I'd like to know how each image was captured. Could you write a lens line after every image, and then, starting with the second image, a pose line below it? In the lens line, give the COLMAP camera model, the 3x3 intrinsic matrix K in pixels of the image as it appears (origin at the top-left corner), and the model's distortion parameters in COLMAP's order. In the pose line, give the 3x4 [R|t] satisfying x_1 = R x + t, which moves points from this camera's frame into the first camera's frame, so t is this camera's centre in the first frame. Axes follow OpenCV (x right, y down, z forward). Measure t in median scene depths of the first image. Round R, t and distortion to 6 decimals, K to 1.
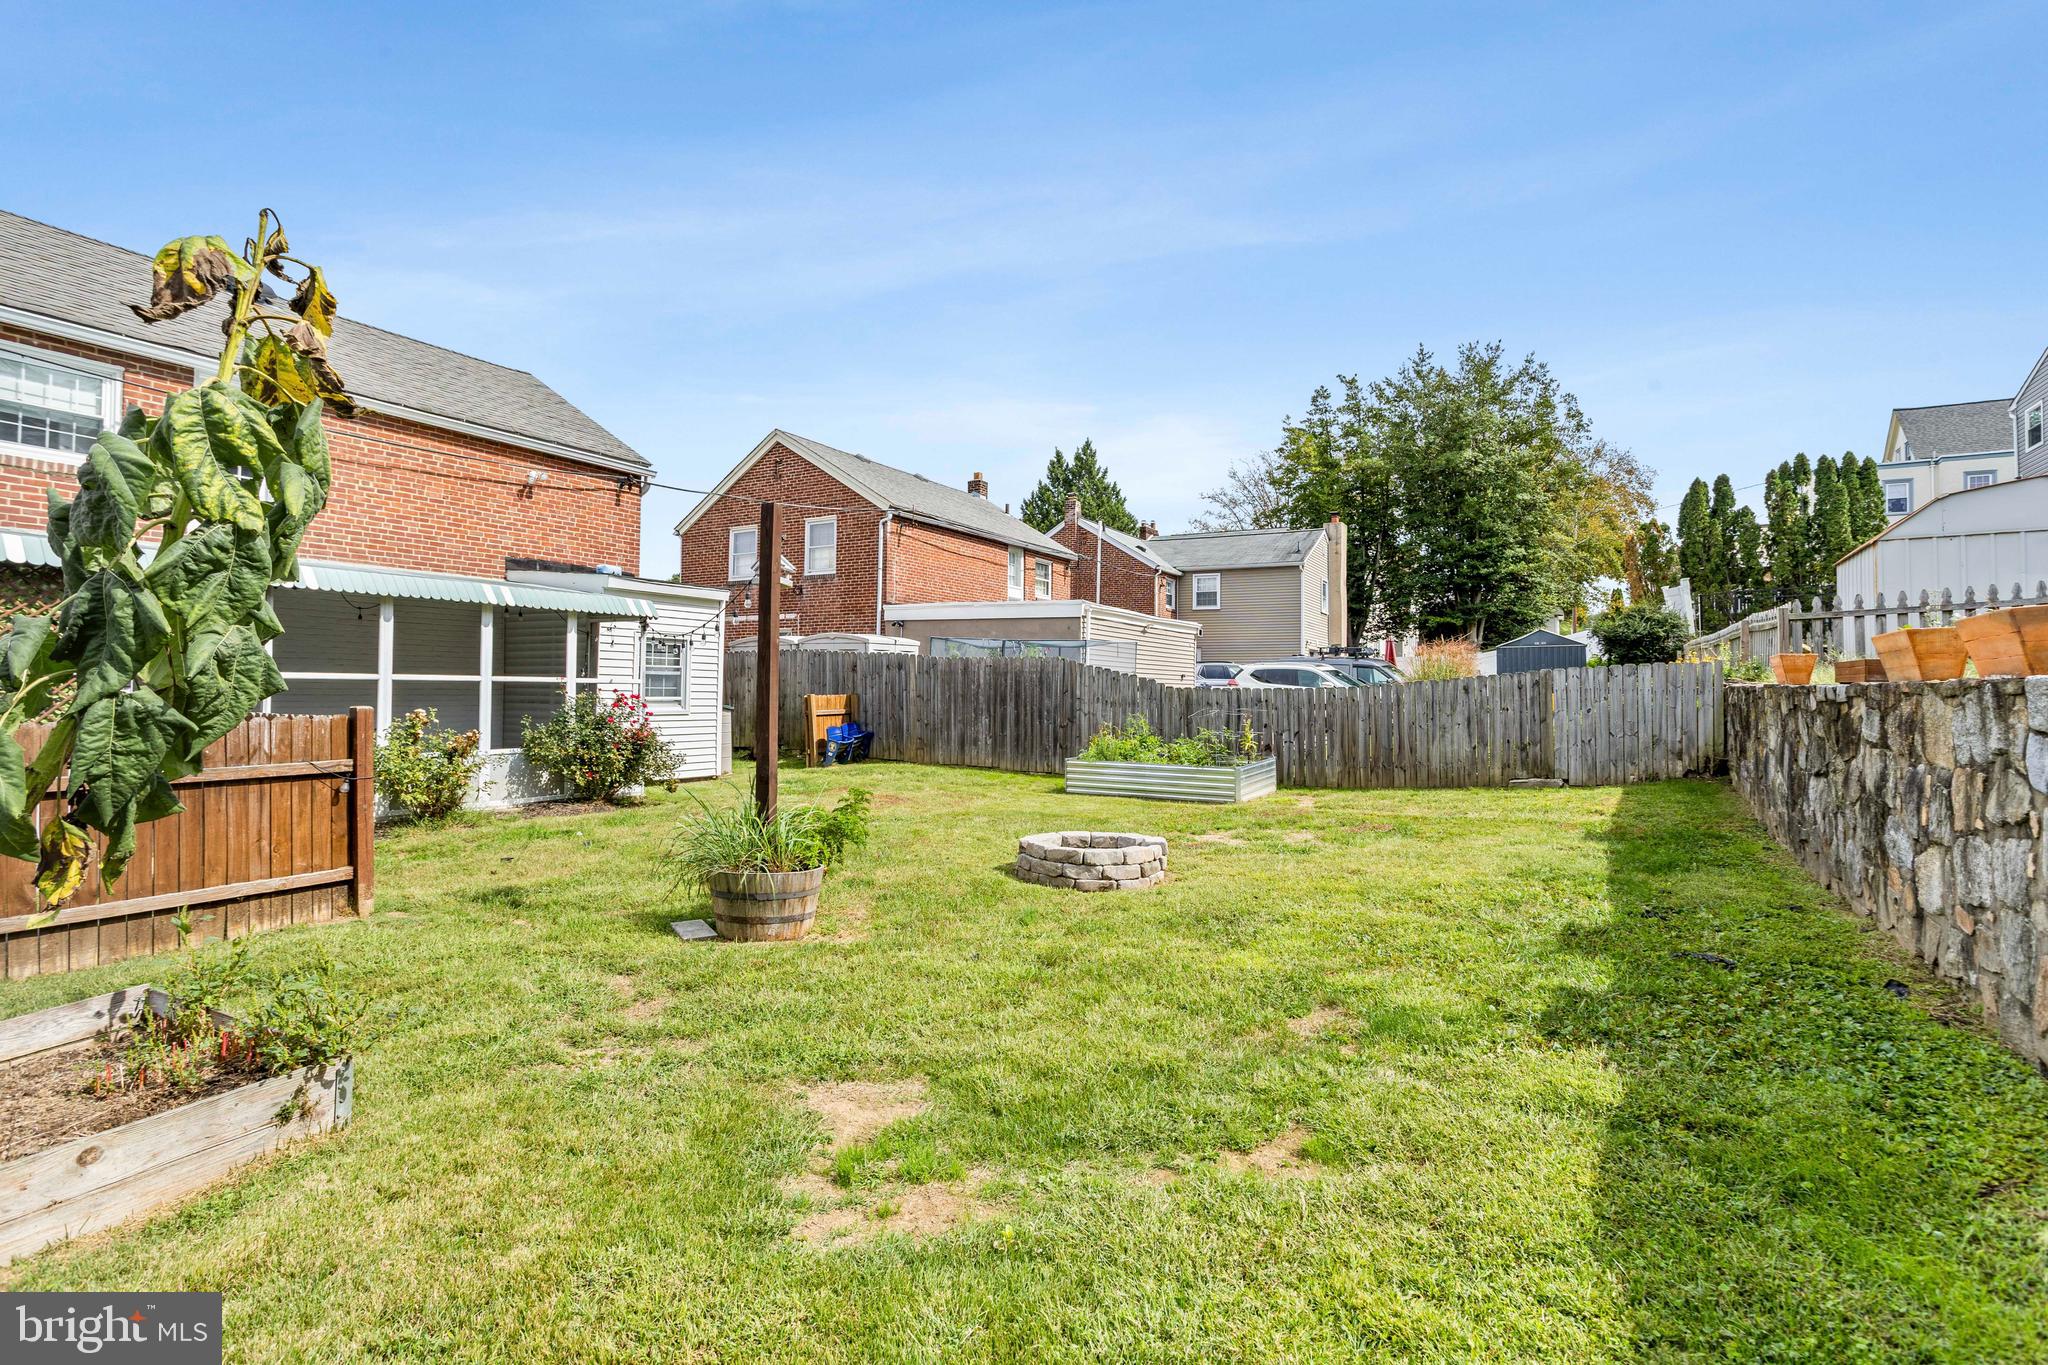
lens RADIAL K [[1013.3, 0, 1015.4], [0, 1013.3, 684.0], [0, 0, 1]] dist [-0.058041, 0.033468]
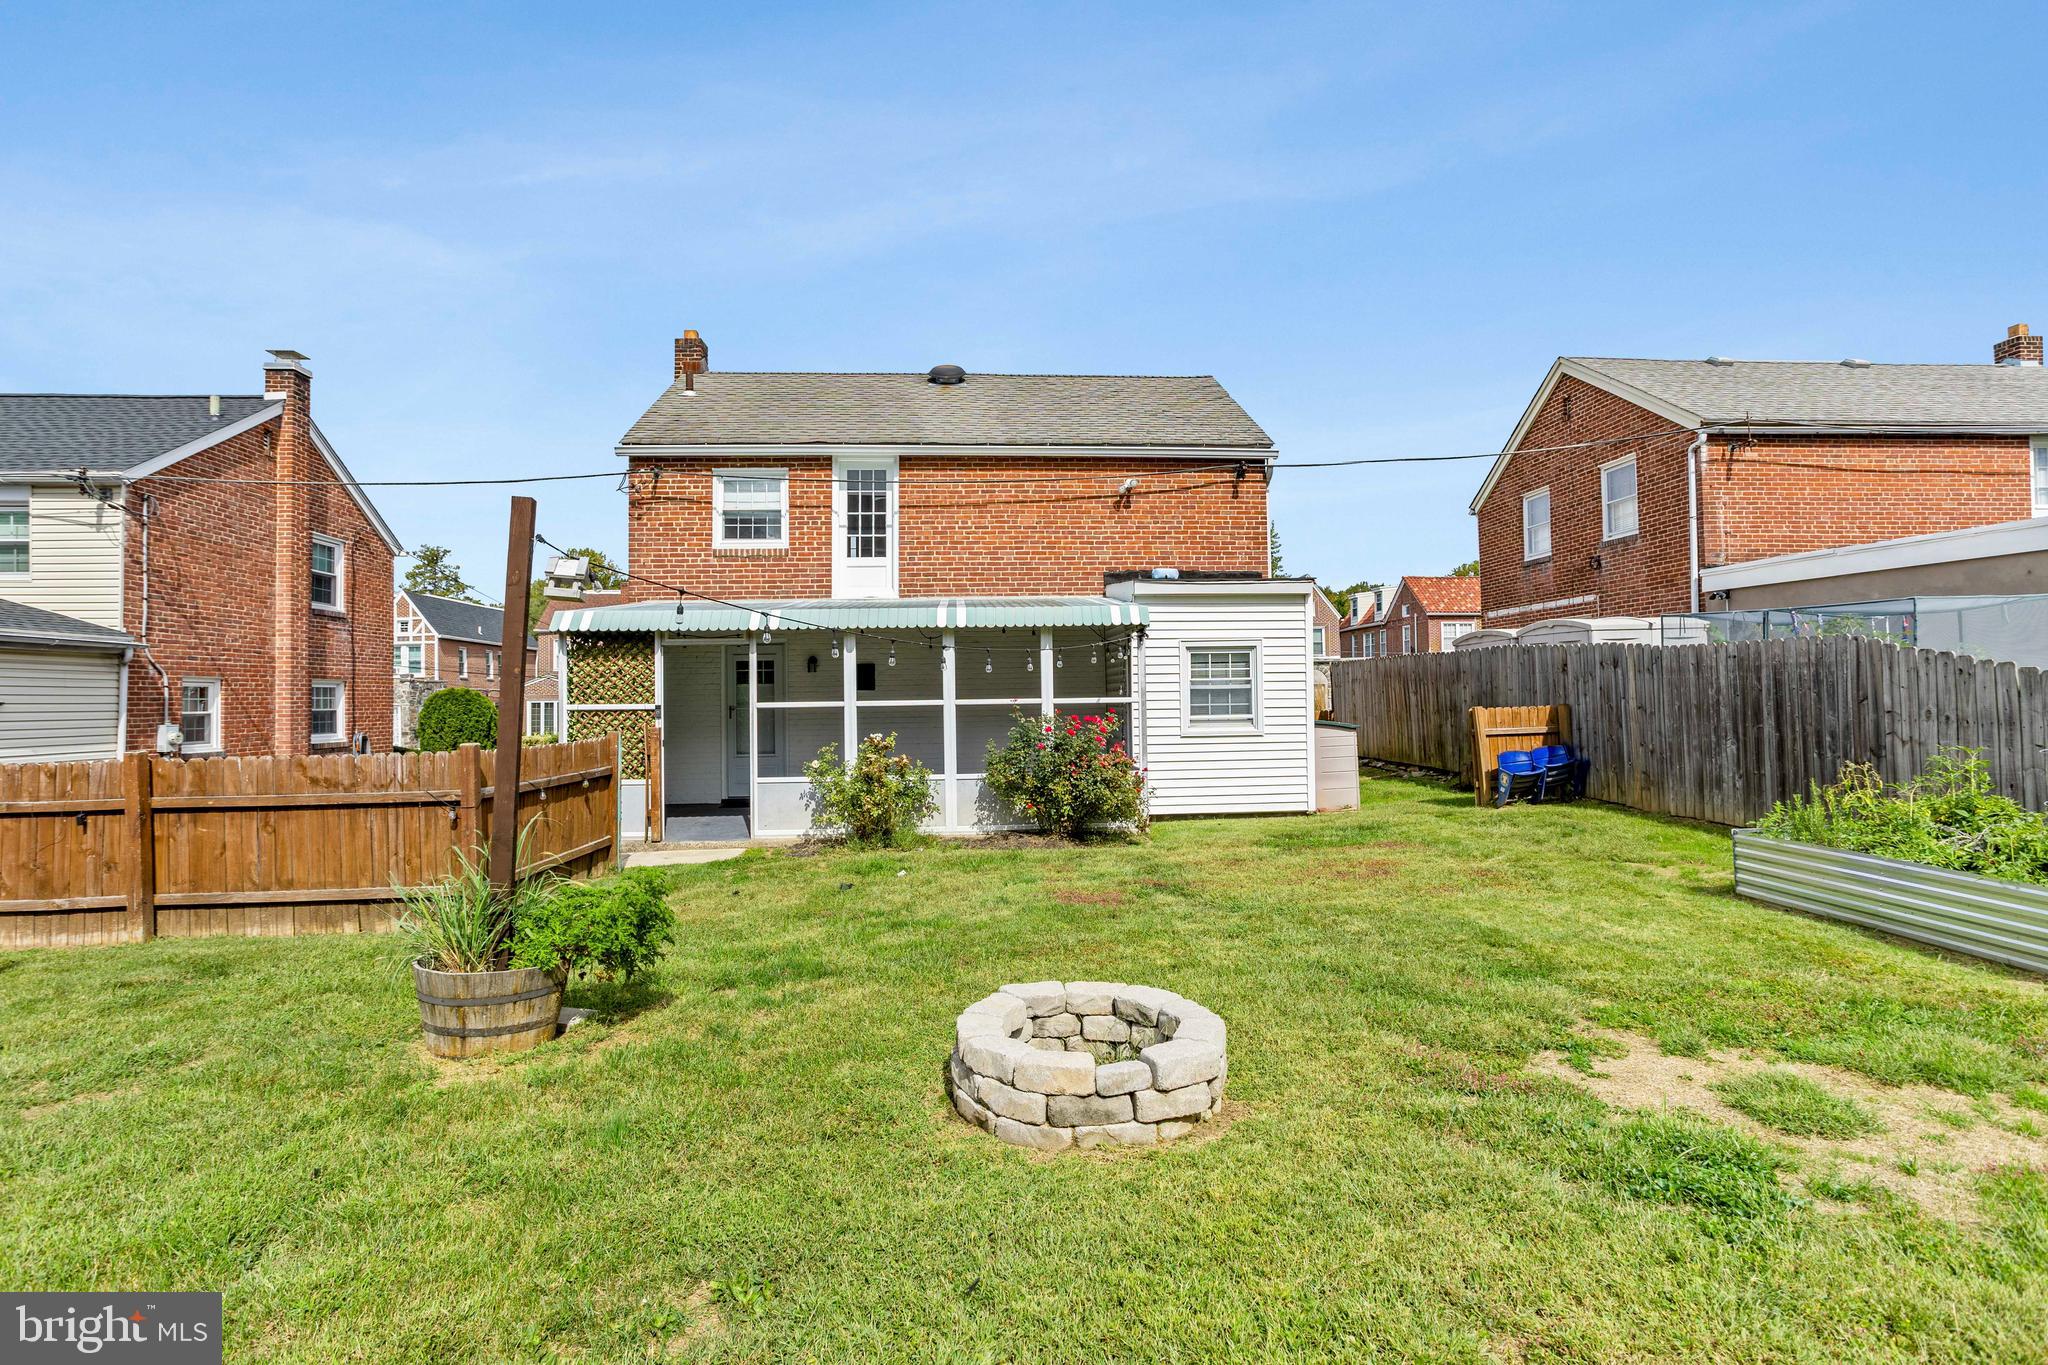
lens RADIAL K [[1013.3, 0, 1015.4], [0, 1013.3, 684.0], [0, 0, 1]] dist [-0.058041, 0.033468]
pose [[0.547719, -0.029024, -0.836159, 0.233114], [0.026806, 0.999494, -0.017135, -0.003034], [0.836233, -0.013029, 0.548219, 0.336059]]
